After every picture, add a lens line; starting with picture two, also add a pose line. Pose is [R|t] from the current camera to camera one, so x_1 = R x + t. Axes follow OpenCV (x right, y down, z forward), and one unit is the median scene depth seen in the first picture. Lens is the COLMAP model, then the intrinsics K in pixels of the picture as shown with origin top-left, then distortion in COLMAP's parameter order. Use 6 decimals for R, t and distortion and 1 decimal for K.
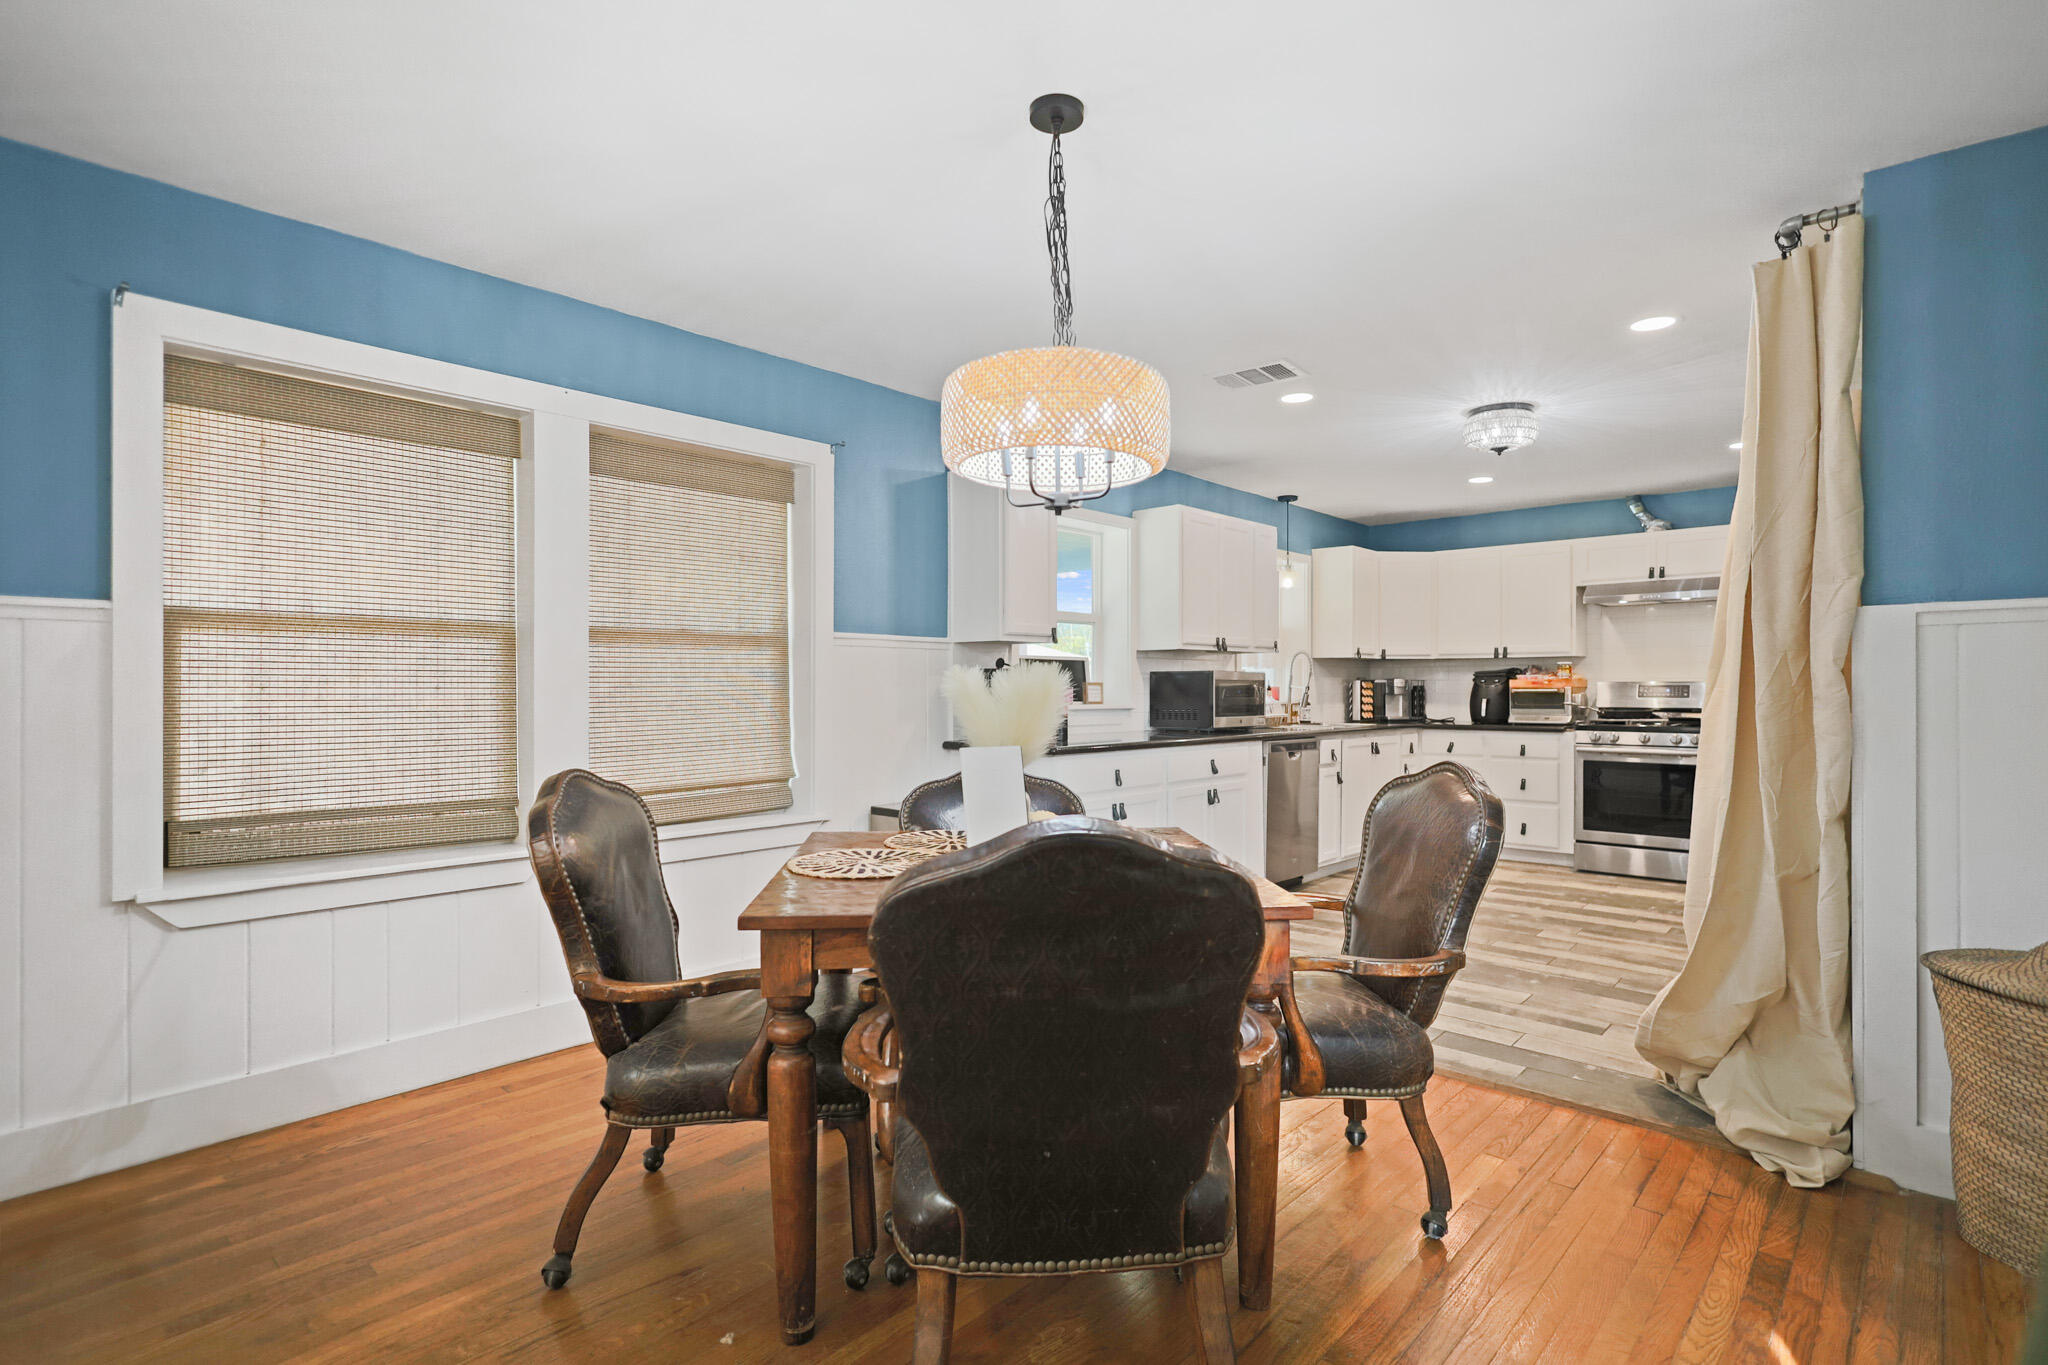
lens RADIAL K [[1021.4, 0, 1033.4], [0, 1021.4, 684.7], [0, 0, 1]] dist [0.002789, -0.000184]
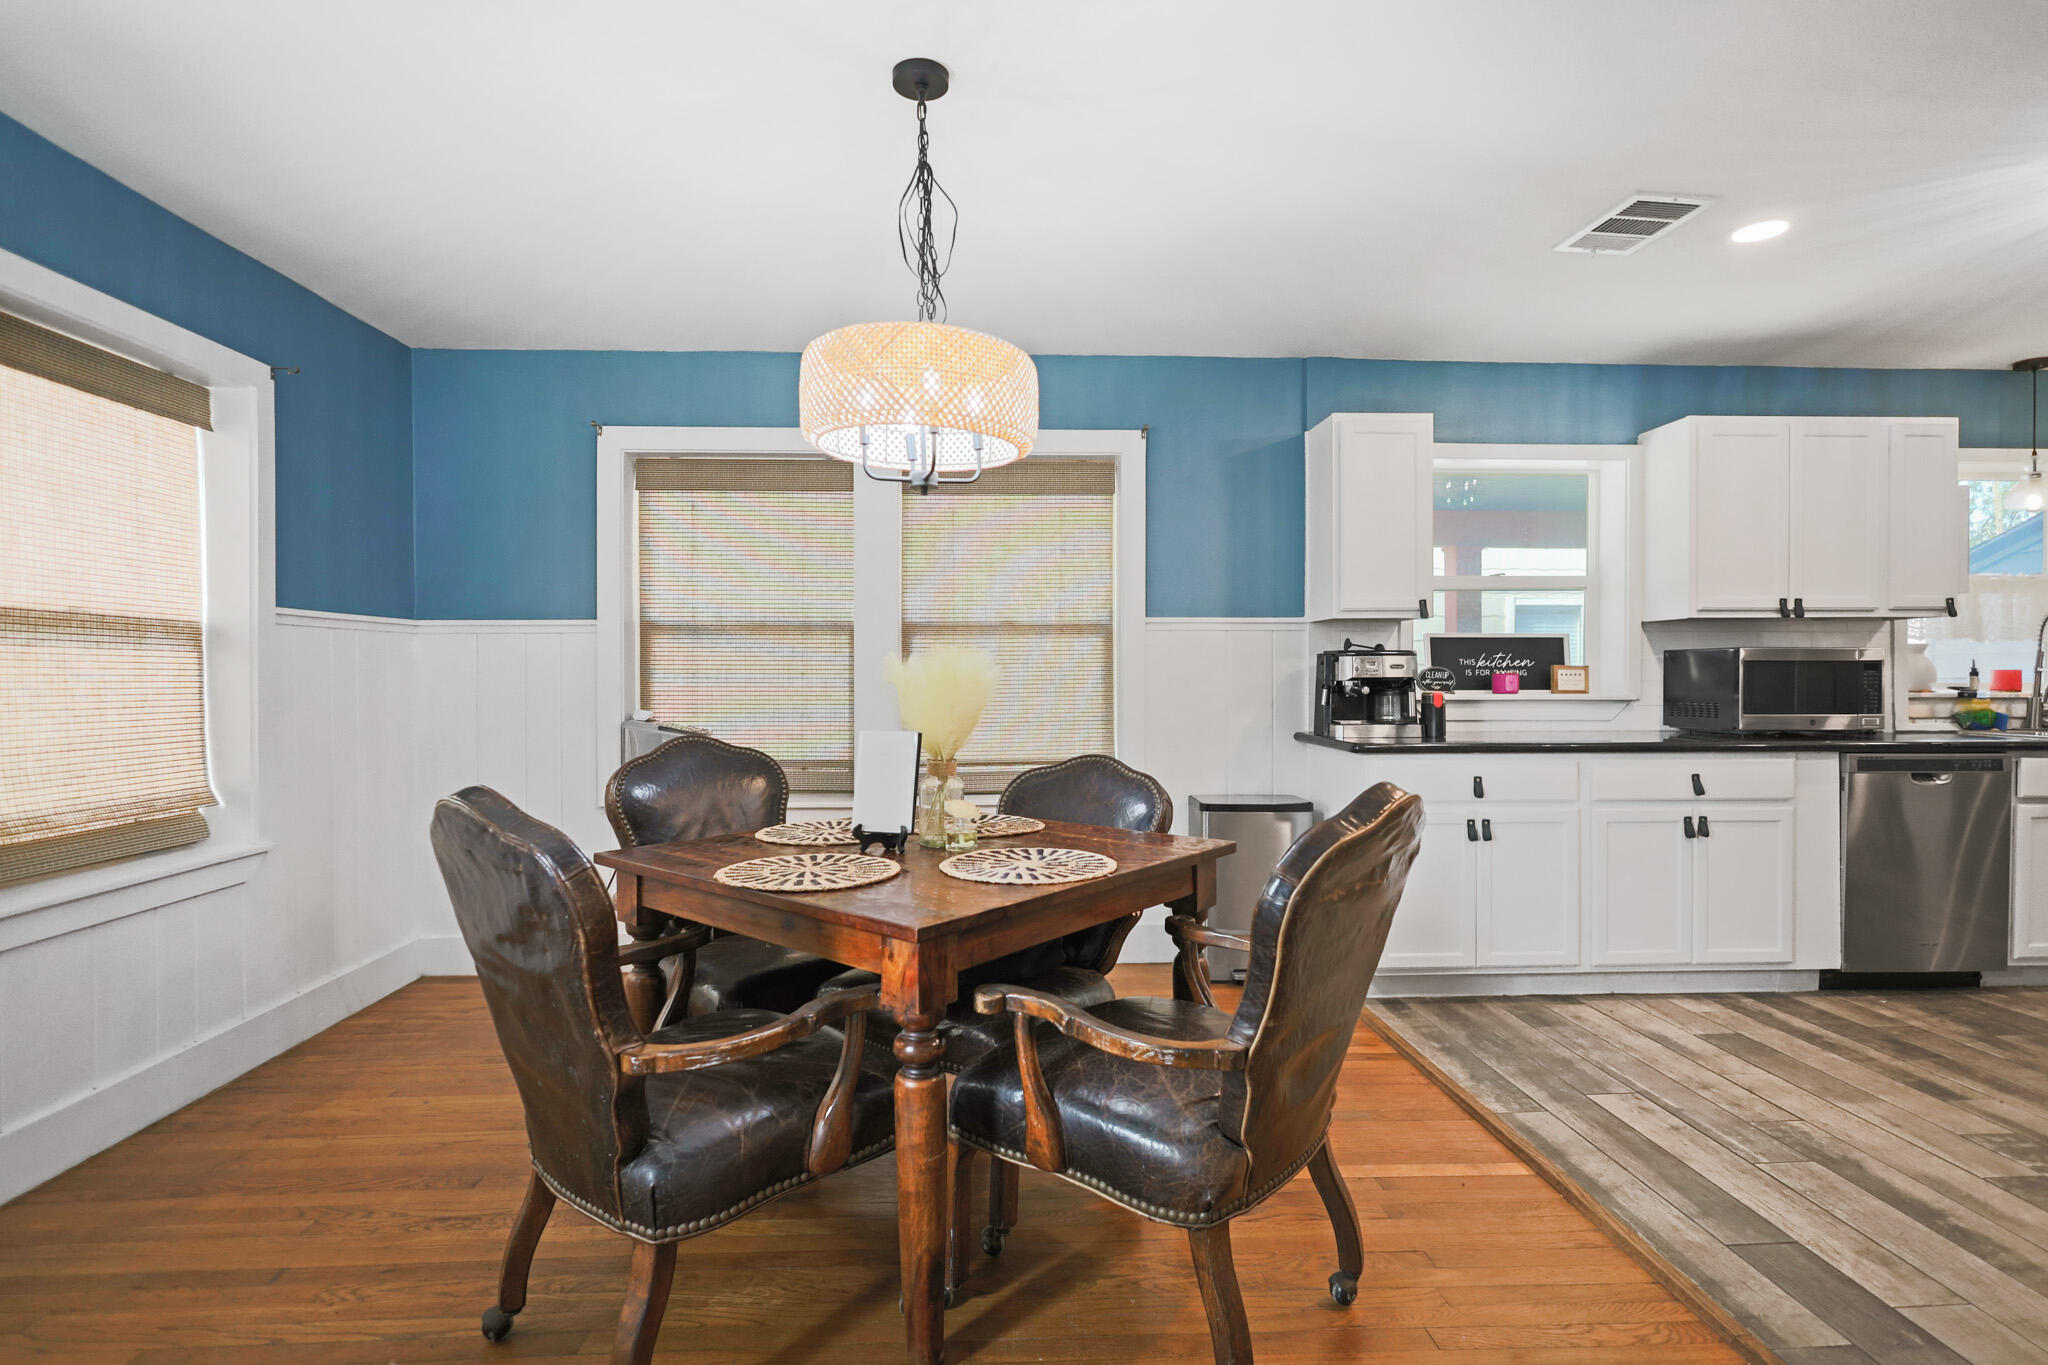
lens RADIAL K [[1021.4, 0, 1016.6], [0, 1021.4, 674.8], [0, 0, 1]] dist [0.002789, -0.000184]
pose [[0.698447, -0.000107, -0.715662, 0.315778], [0.004189, 0.999983, 0.003939, 0.000174], [0.715649, -0.005749, 0.698436, 0.154779]]
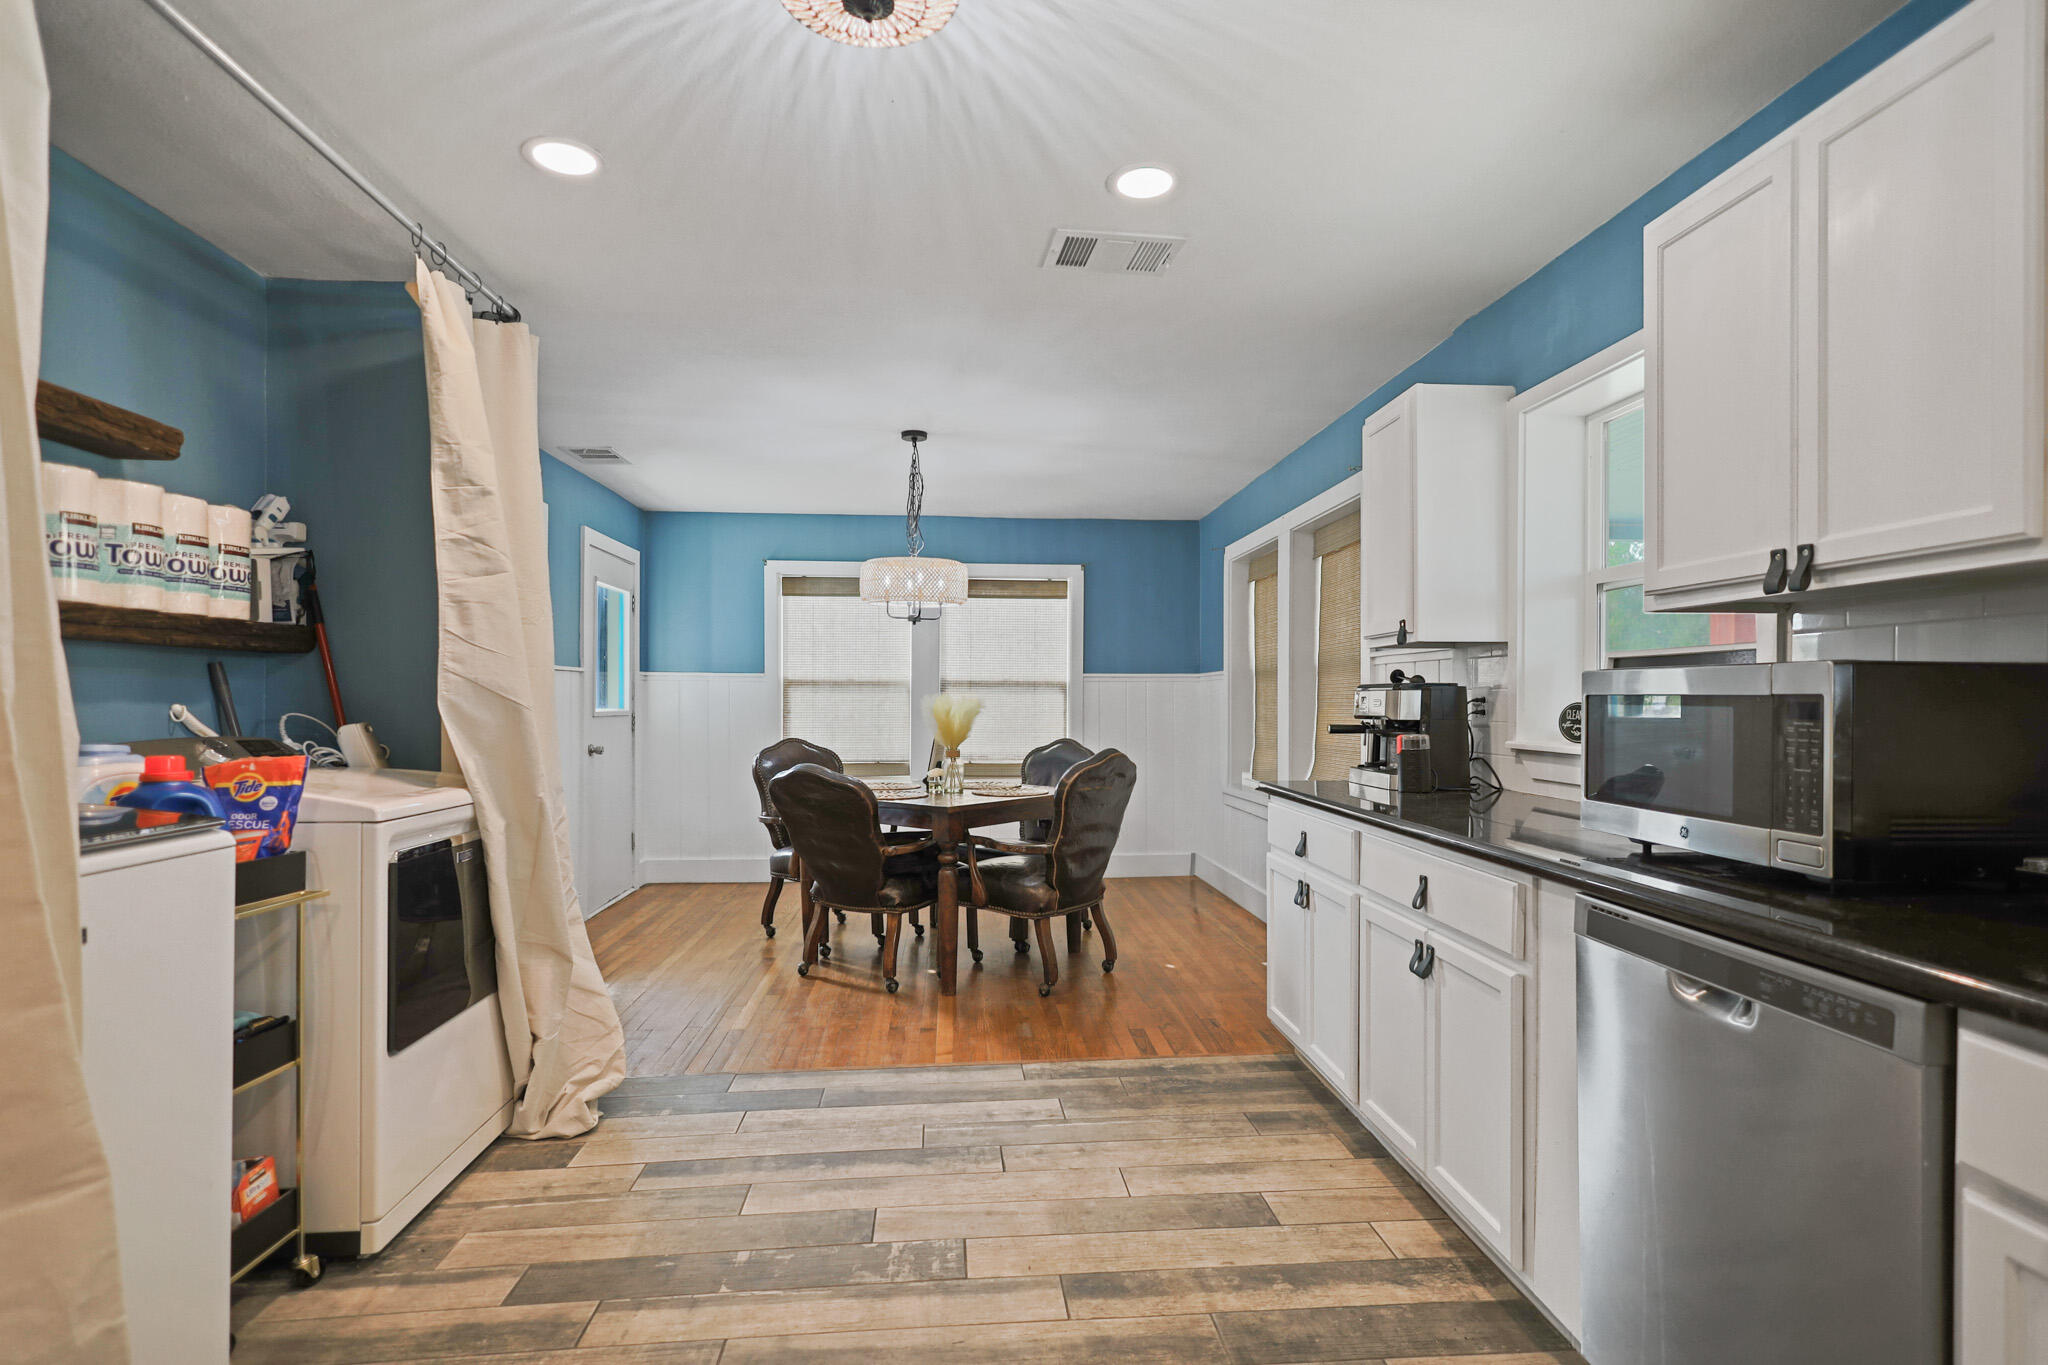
lens RADIAL K [[1021.4, 0, 1016.3], [0, 1021.4, 695.4], [0, 0, 1]] dist [0.002789, -0.000184]
pose [[-0.708879, -0.001860, -0.705327, 0.550721], [0.003584, 0.999974, -0.006238, -0.003009], [0.705321, -0.006950, -0.708854, 1.065335]]
